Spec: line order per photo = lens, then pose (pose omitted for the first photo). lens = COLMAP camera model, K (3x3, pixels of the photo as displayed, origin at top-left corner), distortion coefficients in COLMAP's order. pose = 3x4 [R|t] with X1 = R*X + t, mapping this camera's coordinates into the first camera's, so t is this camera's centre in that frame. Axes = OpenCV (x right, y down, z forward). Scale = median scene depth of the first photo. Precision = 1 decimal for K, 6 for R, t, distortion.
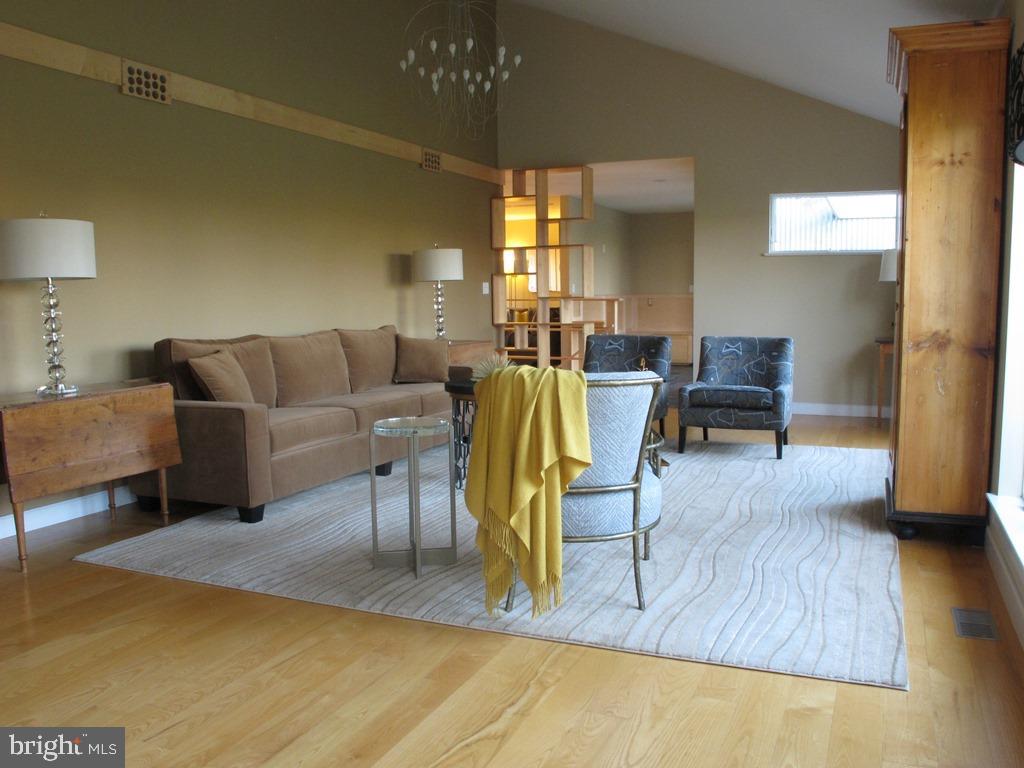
lens RADIAL K [[866.3, 0, 541.2], [0, 866.3, 388.1], [0, 0, 1]] dist [-0.126650, 0.086124]
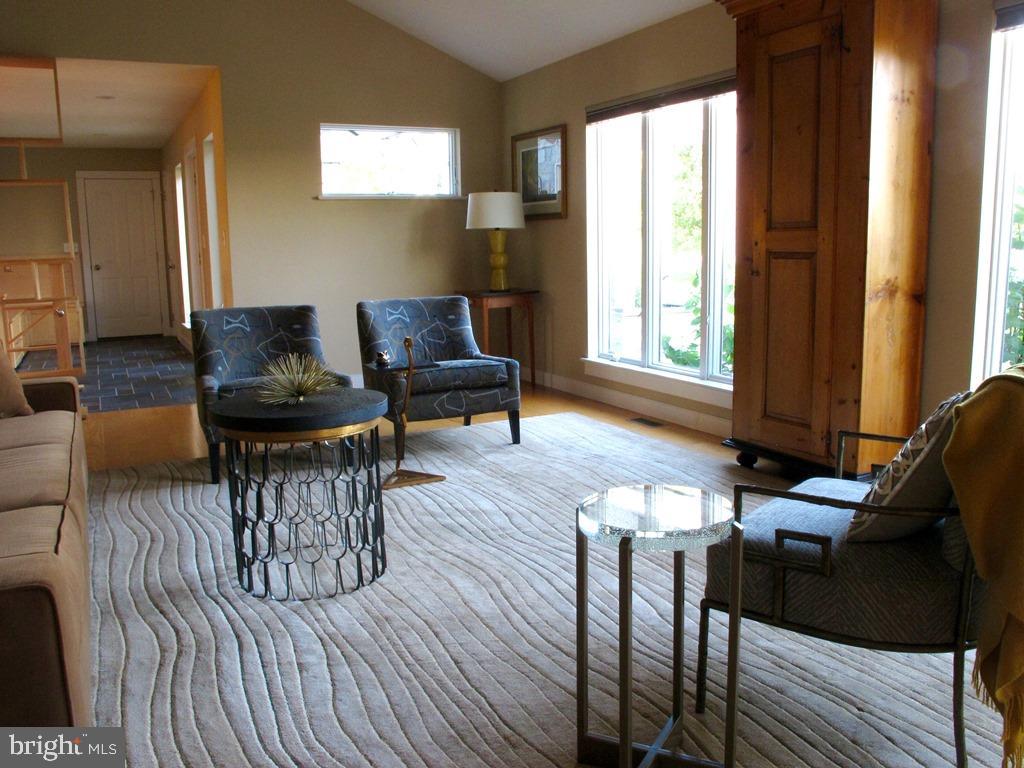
lens RADIAL K [[866.3, 0, 541.2], [0, 866.3, 388.1], [0, 0, 1]] dist [-0.126650, 0.086124]
pose [[0.643542, -0.134470, 0.753507, -0.513045], [0.094934, 0.990868, 0.095749, -0.074282], [-0.759501, 0.009915, 0.650431, 0.679791]]
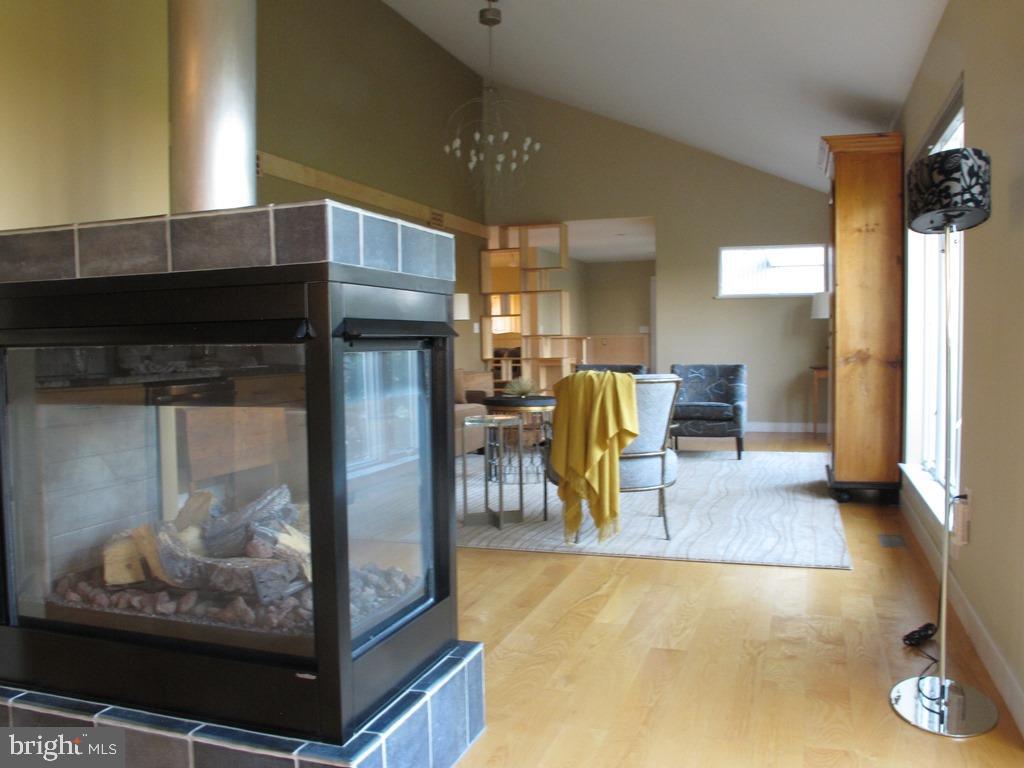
lens RADIAL K [[866.3, 0, 541.2], [0, 866.3, 388.1], [0, 0, 1]] dist [-0.126650, 0.086124]
pose [[0.996666, -0.010908, 0.080860, -0.170148], [0.015173, 0.998516, -0.052312, 0.061213], [-0.080169, 0.053364, 0.995352, -0.352525]]
